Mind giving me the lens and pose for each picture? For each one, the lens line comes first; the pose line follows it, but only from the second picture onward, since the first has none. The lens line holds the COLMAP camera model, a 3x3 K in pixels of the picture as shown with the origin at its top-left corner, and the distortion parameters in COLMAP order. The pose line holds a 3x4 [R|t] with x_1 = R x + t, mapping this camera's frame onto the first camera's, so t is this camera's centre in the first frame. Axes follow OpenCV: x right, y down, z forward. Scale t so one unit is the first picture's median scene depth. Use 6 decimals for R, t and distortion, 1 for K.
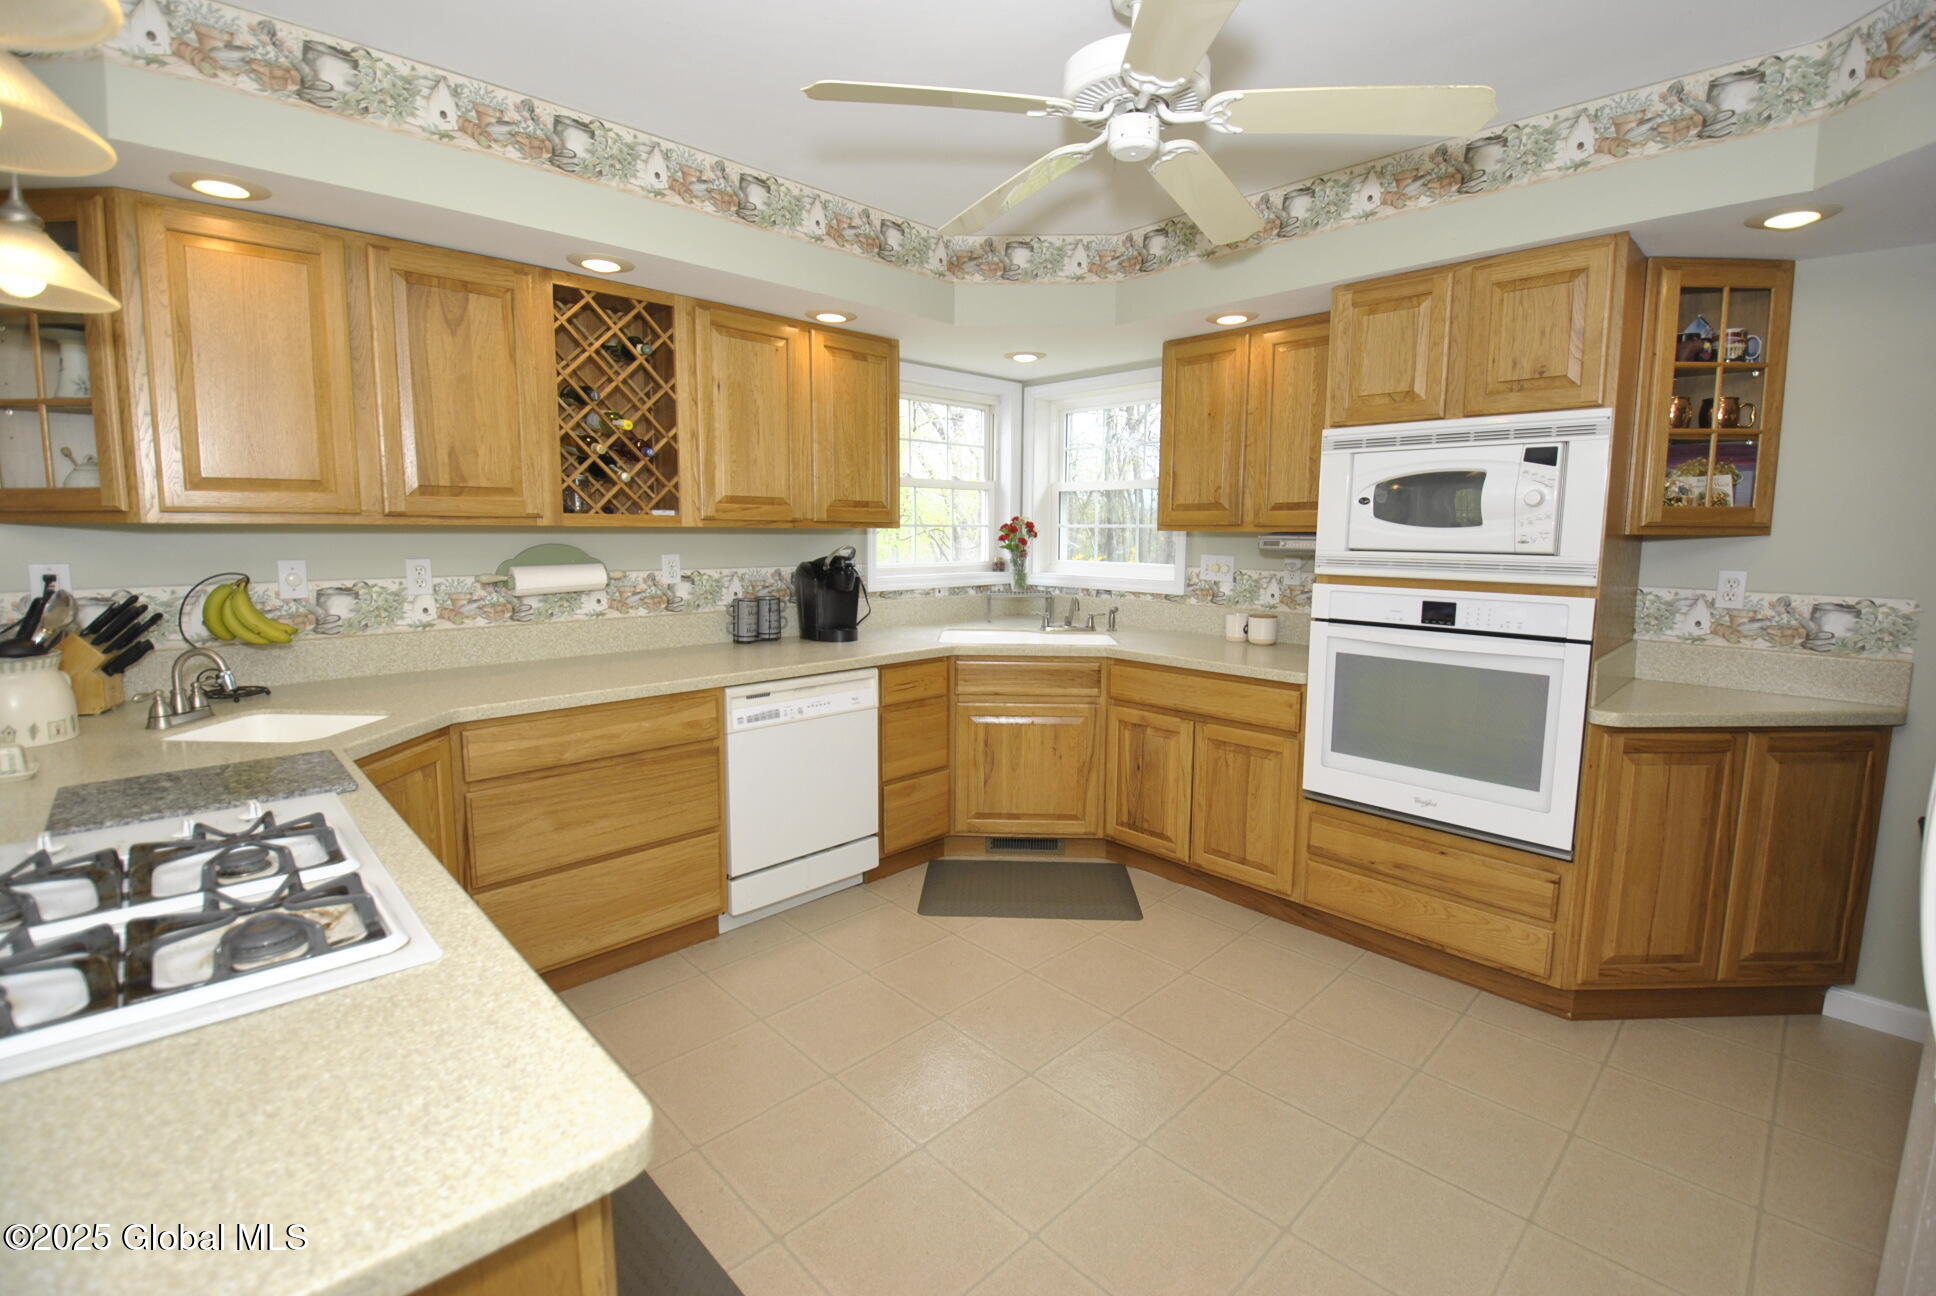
lens RADIAL K [[858.8, 0, 978.0], [0, 858.8, 633.7], [0, 0, 1]] dist [-0.015480, -0.008735]
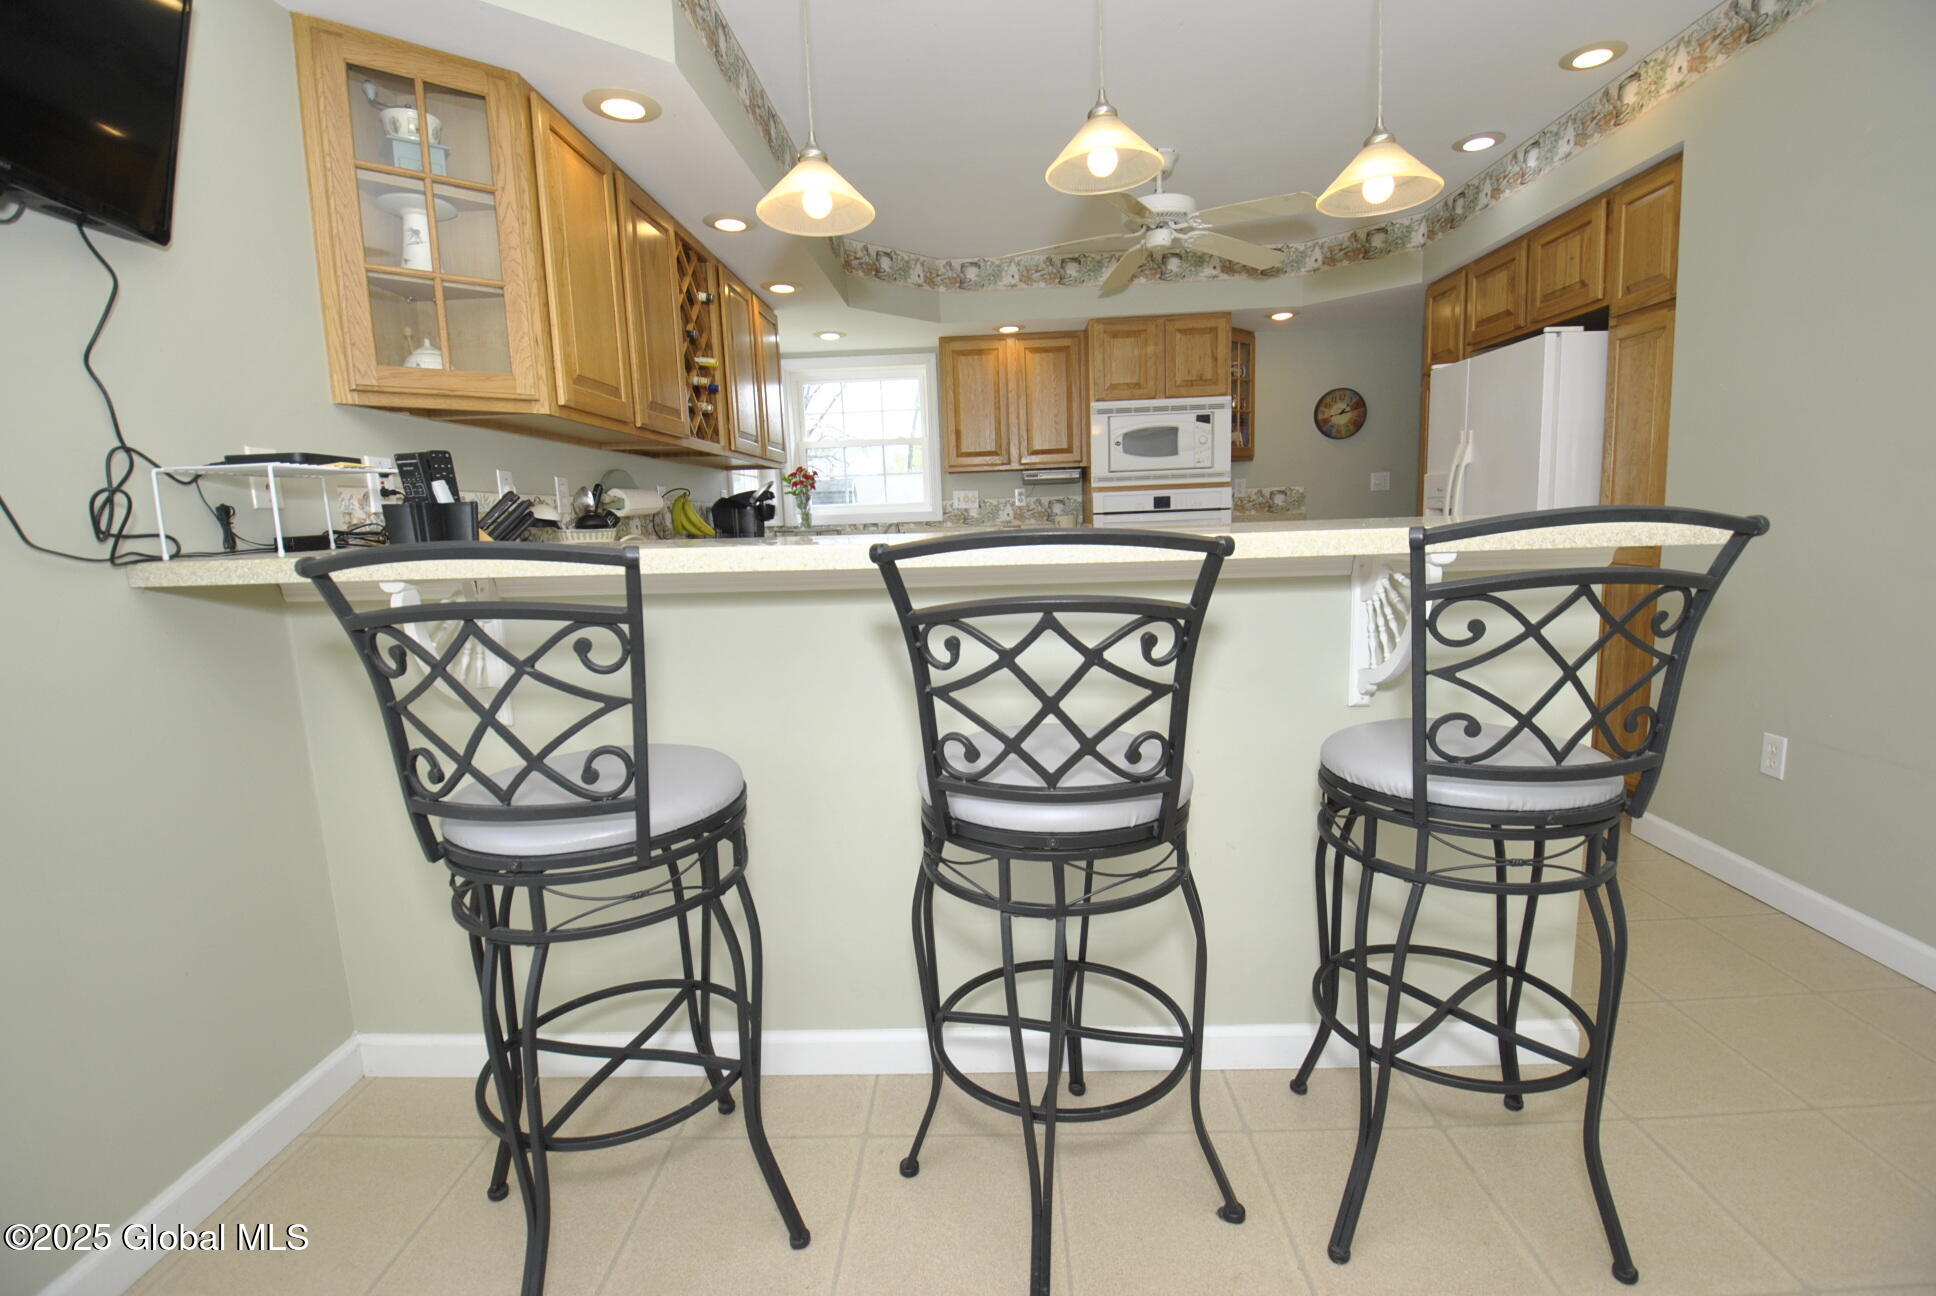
lens RADIAL K [[858.8, 0, 983.2], [0, 858.8, 645.0], [0, 0, 1]] dist [-0.015480, -0.008735]
pose [[0.702505, -0.140761, 0.697620, -0.999854], [0.130413, 0.989108, 0.068249, 0.096214], [-0.699628, 0.043033, 0.713210, -0.054797]]
